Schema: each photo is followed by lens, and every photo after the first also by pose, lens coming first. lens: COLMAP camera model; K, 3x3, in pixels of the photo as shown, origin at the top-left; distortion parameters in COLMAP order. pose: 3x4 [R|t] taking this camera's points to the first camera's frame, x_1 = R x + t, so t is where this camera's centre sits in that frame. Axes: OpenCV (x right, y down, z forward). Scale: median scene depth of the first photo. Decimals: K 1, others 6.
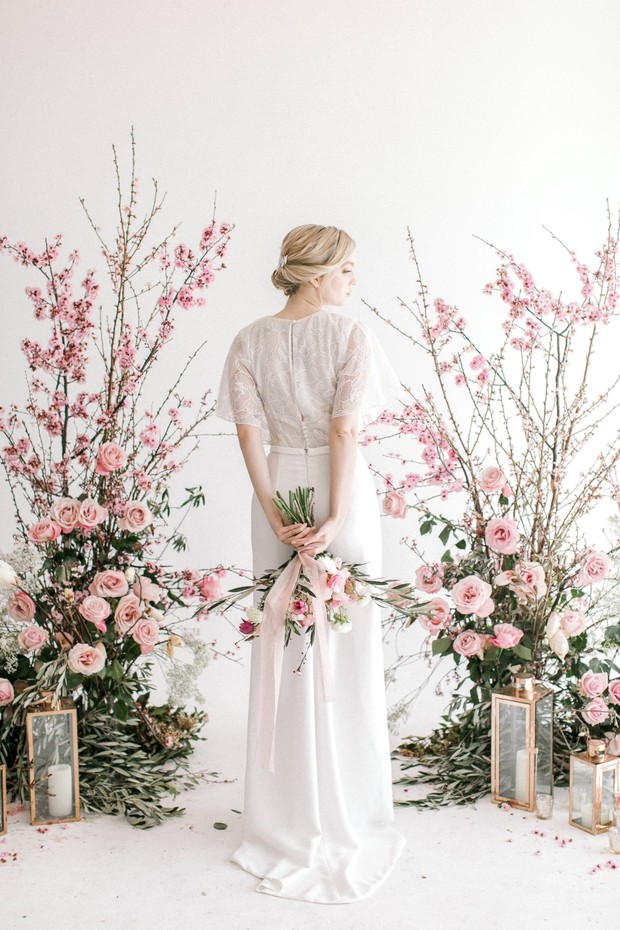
lens RADIAL K [[1129.8, 0, 310.0], [0, 1129.8, 465.0], [0, 0, 1]] dist [0.003647, 0.010012]
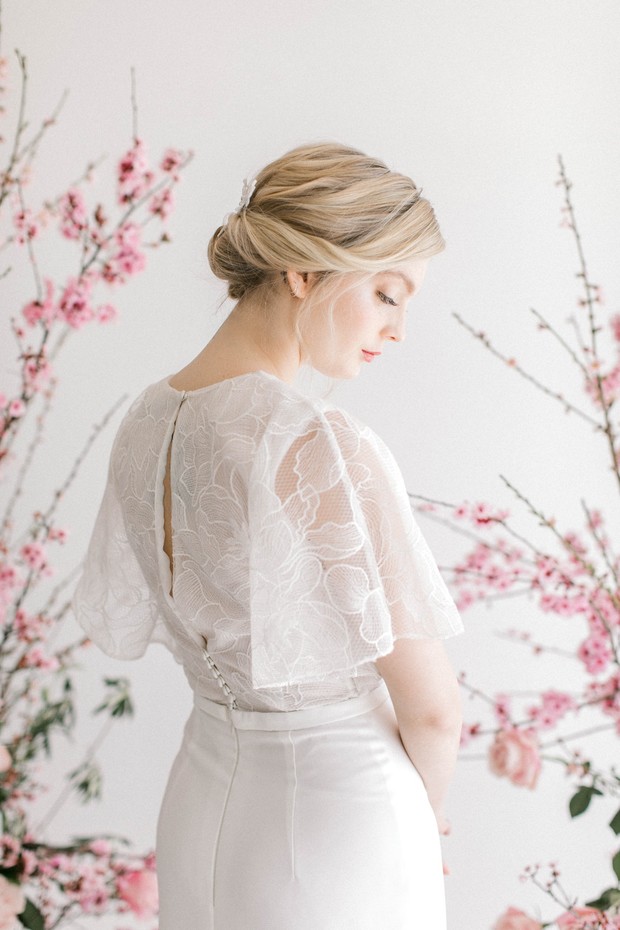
lens RADIAL K [[1236.0, 0, 310.0], [0, 1236.0, 465.0], [0, 0, 1]] dist [0.018983, 0.032780]
pose [[0.993614, 0.029990, -0.108772, 0.043894], [-0.032604, 0.999219, -0.022331, -0.070925], [0.108017, 0.025735, 0.993816, 0.489797]]
